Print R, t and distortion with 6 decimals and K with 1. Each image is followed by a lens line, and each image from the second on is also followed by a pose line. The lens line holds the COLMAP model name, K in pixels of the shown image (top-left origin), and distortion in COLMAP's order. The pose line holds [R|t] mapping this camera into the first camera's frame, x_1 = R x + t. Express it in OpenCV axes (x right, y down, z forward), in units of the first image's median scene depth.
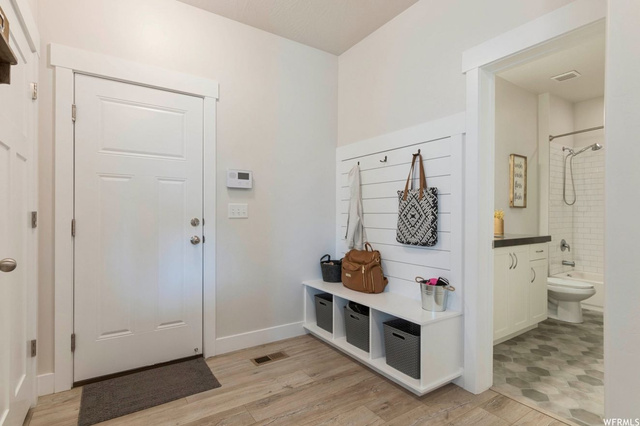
lens RADIAL K [[323.5, 0, 319.9], [0, 323.5, 212.7], [0, 0, 1]] dist [-0.004553, 0.000401]
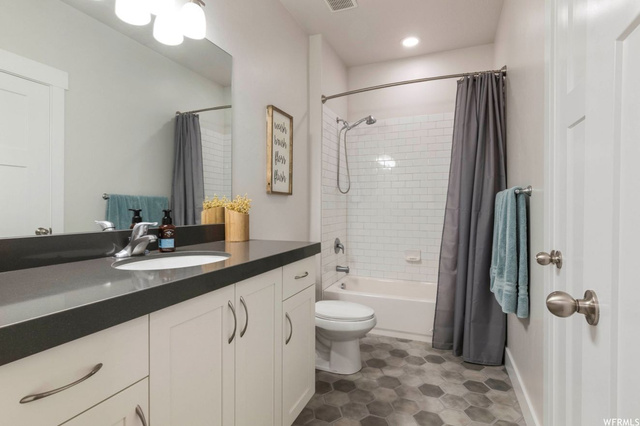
lens RADIAL K [[323.5, 0, 320.1], [0, 323.5, 211.0], [0, 0, 1]] dist [-0.004553, 0.000401]
pose [[0.827552, -0.009180, 0.561314, 0.308408], [0.000159, 0.999870, 0.016117, 0.006565], [-0.561389, -0.013248, 0.827446, 0.412590]]
